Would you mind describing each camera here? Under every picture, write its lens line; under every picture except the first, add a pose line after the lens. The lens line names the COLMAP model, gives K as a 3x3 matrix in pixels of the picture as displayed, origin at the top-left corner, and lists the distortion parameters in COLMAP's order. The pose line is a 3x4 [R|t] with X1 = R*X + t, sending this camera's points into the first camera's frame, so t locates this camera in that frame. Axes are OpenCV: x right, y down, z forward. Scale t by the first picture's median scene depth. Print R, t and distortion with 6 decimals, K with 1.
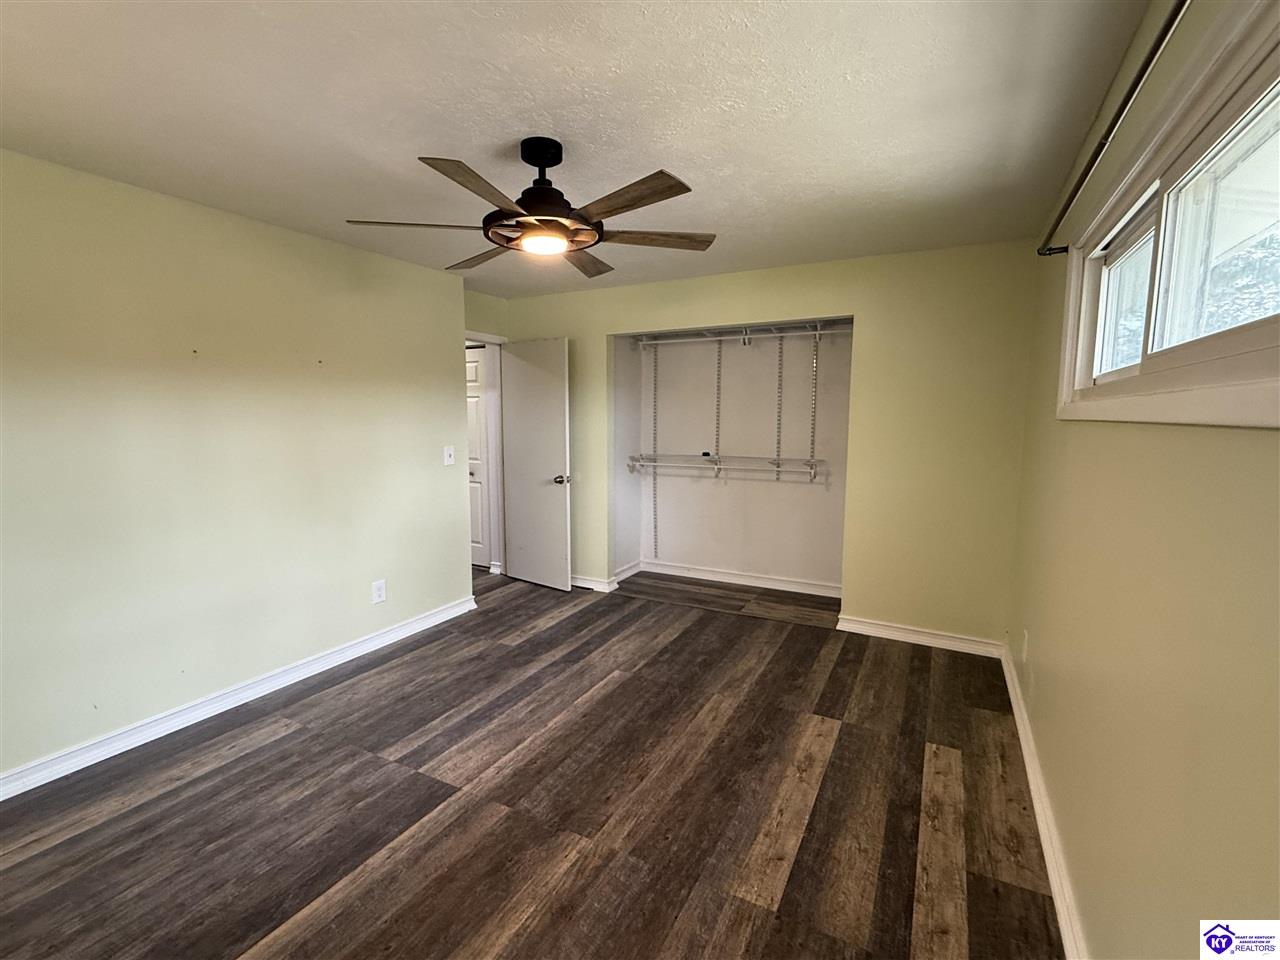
lens RADIAL K [[584.3, 0, 639.4], [0, 584.3, 482.0], [0, 0, 1]] dist [0.003636, 0.000519]
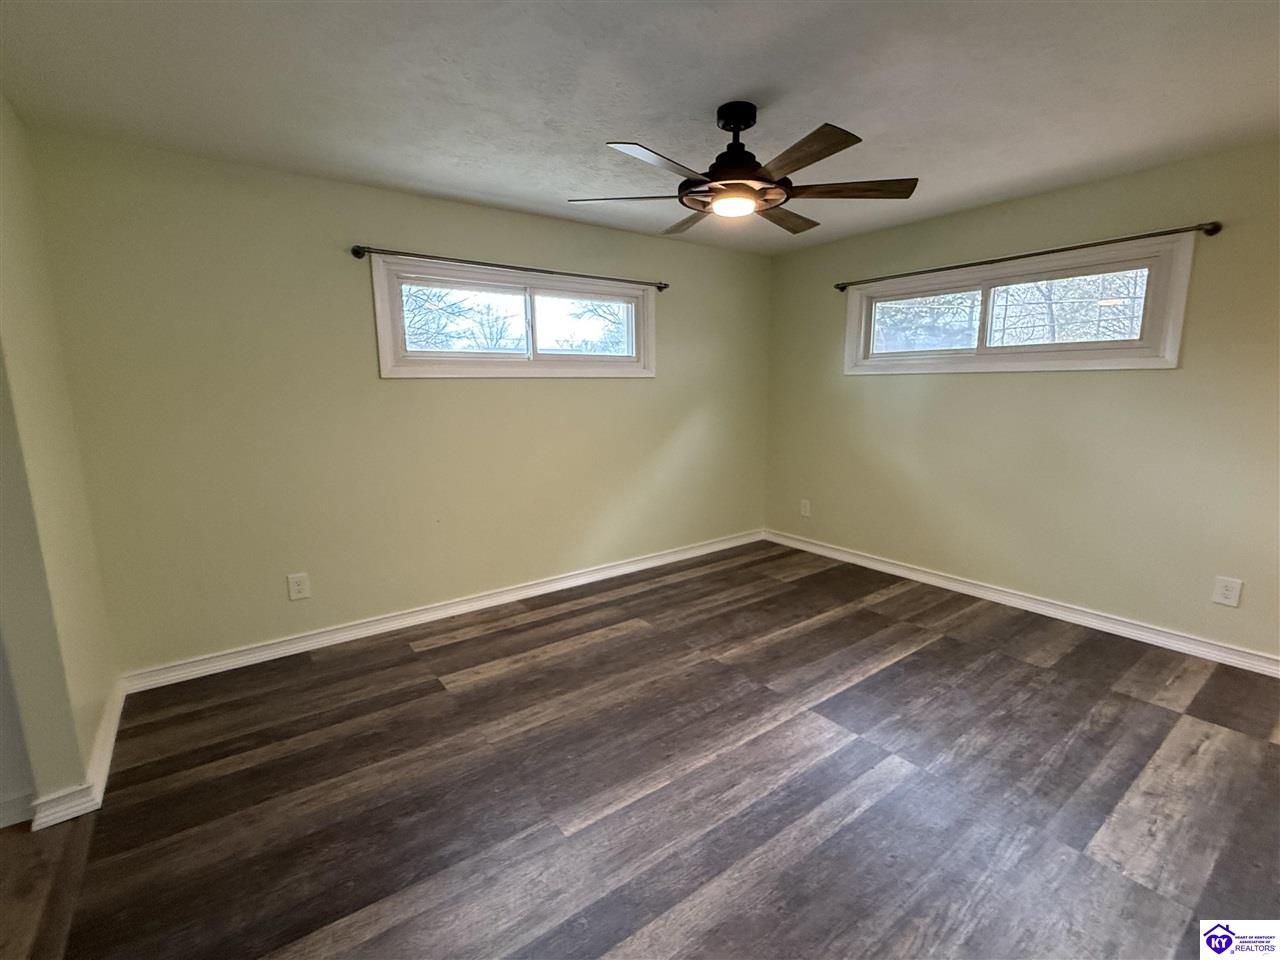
lens RADIAL K [[584.3, 0, 639.9], [0, 584.3, 483.0], [0, 0, 1]] dist [0.003636, 0.000519]
pose [[-0.903892, -0.066922, 0.422494, -0.422070], [0.055904, 0.960734, 0.271781, -0.191708], [-0.424093, 0.269280, -0.864658, 1.836210]]
